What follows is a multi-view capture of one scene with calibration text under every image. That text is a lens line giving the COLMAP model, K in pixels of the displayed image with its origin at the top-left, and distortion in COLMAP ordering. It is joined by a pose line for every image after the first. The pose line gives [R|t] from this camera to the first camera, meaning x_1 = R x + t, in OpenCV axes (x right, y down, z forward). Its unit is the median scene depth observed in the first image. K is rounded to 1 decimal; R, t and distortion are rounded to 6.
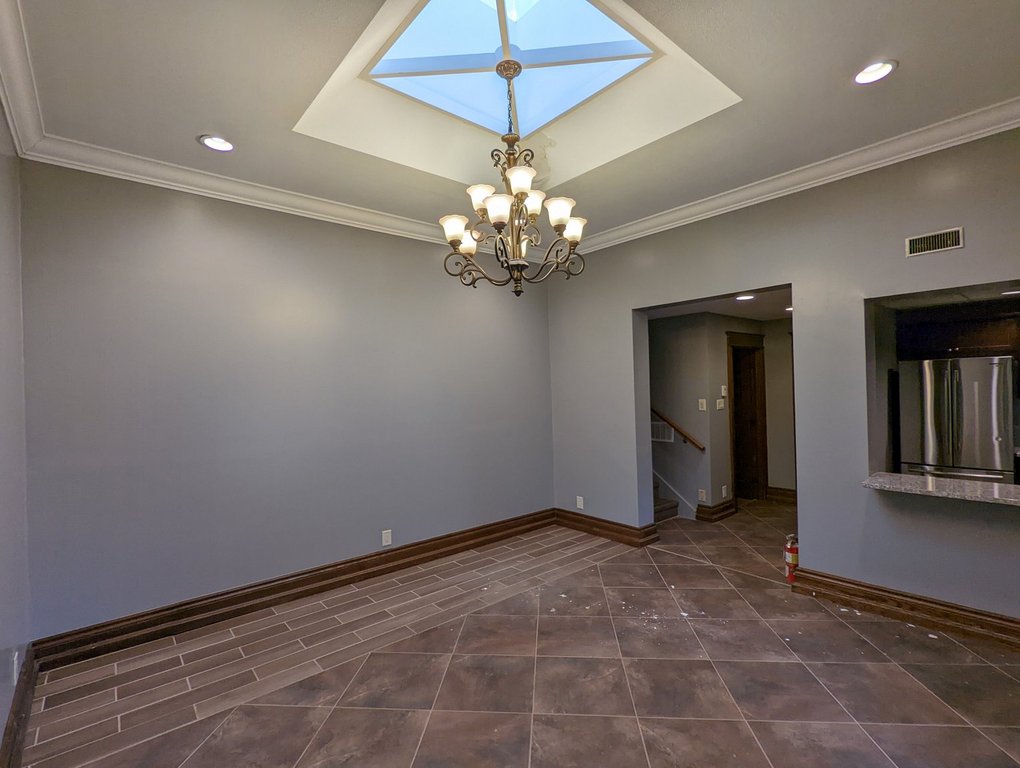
lens RADIAL K [[486.9, 0, 513.6], [0, 486.9, 390.6], [0, 0, 1]] dist [-0.005376, -0.001305]
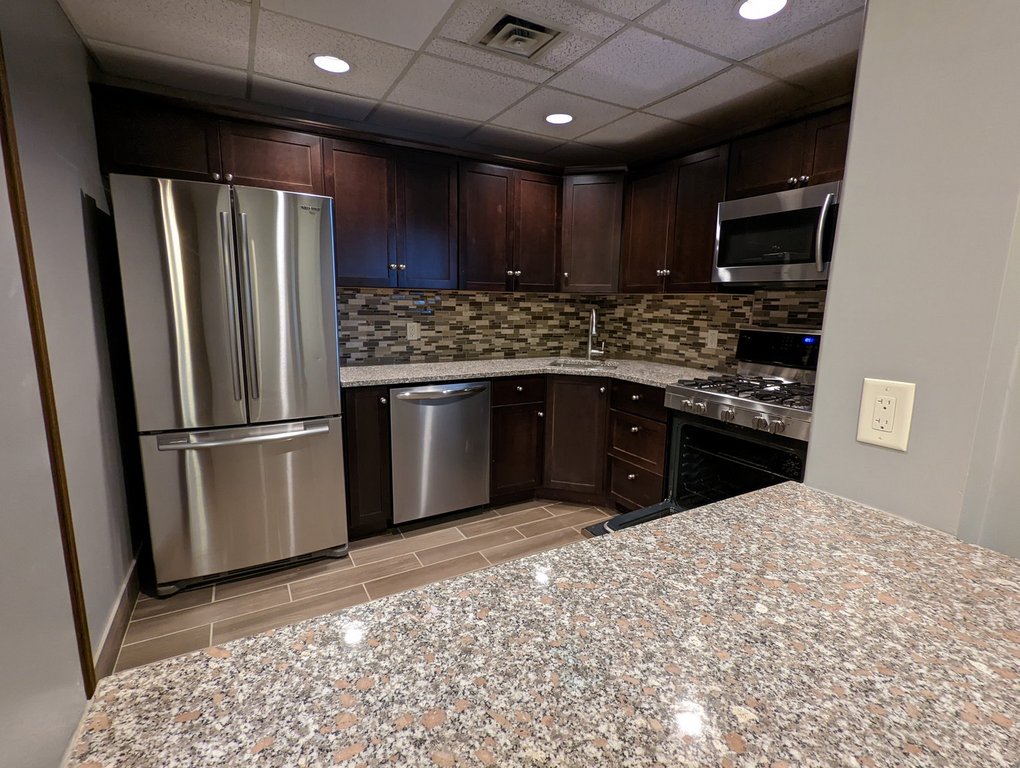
lens RADIAL K [[486.9, 0, 512.7], [0, 486.9, 383.5], [0, 0, 1]] dist [-0.005376, -0.001305]
pose [[0.194143, -0.136745, 0.971396, 0.476620], [-0.014281, 0.989738, 0.142181, 0.044077], [-0.980869, -0.041476, 0.190198, 0.625685]]
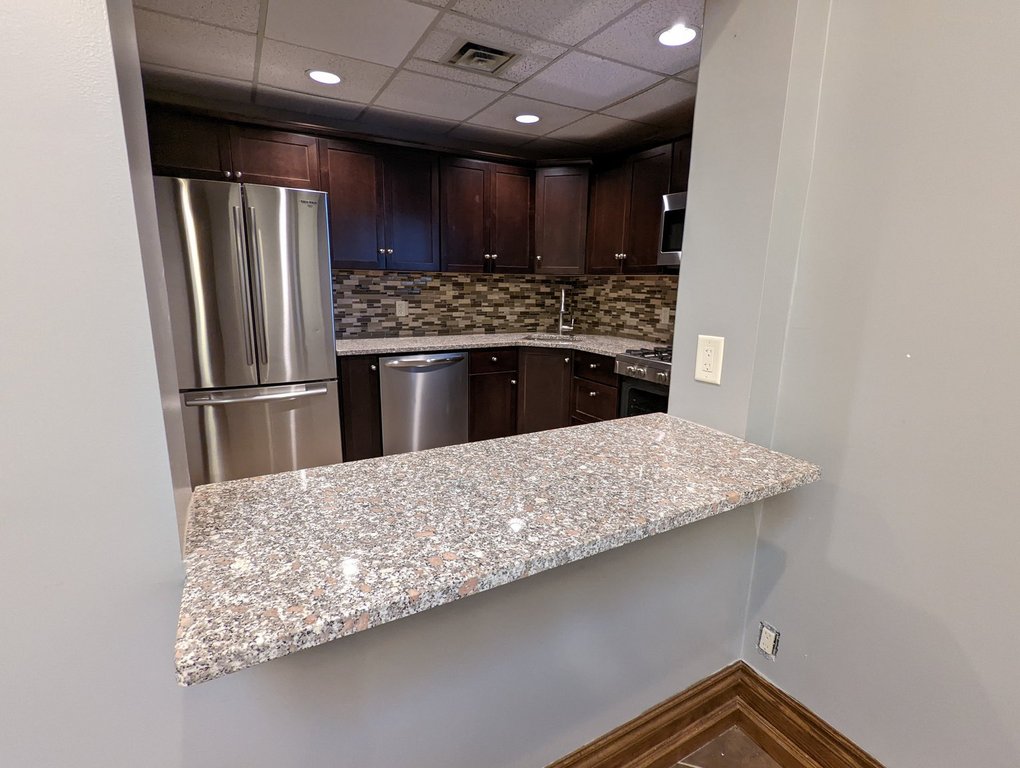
lens RADIAL K [[486.9, 0, 512.4], [0, 486.9, 382.7], [0, 0, 1]] dist [-0.005376, -0.001305]
pose [[0.196933, -0.170867, 0.965413, 0.397794], [-0.014957, 0.984058, 0.177218, 0.046884], [-0.980303, -0.049340, 0.191238, 0.572283]]
